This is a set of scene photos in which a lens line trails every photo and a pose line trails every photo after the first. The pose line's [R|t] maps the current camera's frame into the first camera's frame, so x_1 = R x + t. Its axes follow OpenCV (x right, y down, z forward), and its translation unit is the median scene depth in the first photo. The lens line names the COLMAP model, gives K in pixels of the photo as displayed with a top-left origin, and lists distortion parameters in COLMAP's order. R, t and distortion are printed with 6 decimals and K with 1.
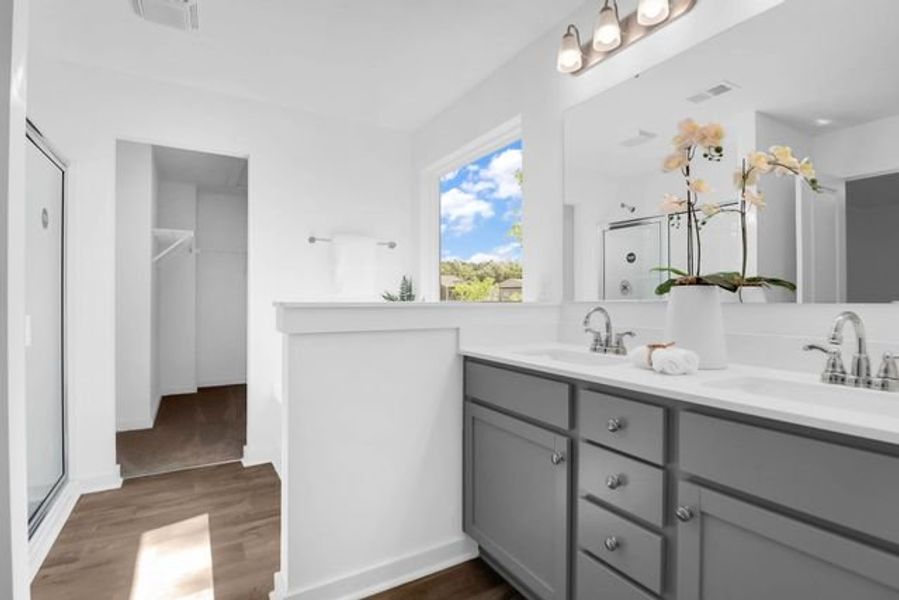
lens RADIAL K [[423.7, 0, 449.5], [0, 423.7, 300.0], [0, 0, 1]] dist [-0.001543, -0.000506]
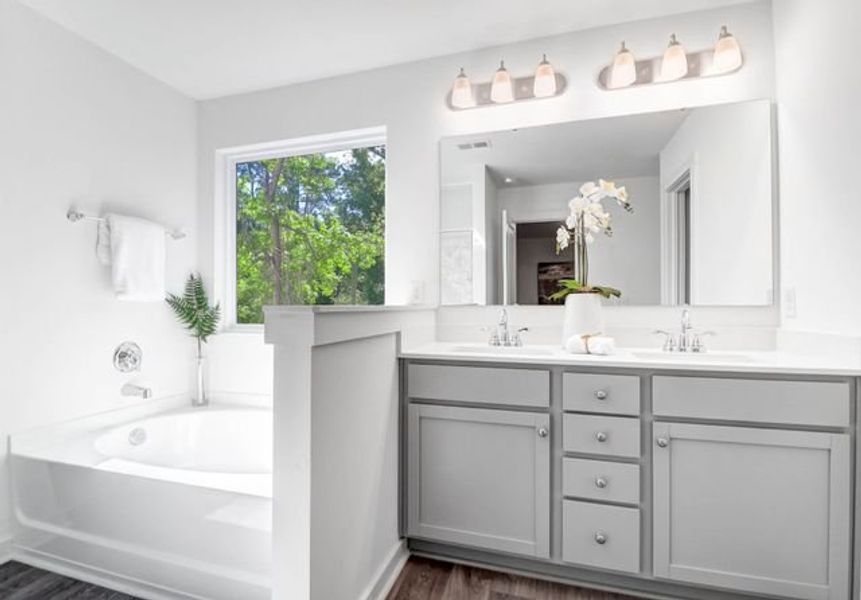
lens RADIAL K [[412.3, 0, 430.5], [0, 412.3, 300.0], [0, 0, 1]] dist [0.000286, 0.000035]
pose [[0.757521, 0.000901, 0.652811, -0.607962], [0.002811, 0.999985, -0.004641, -0.005530], [-0.652805, 0.005351, 0.757507, 0.232663]]
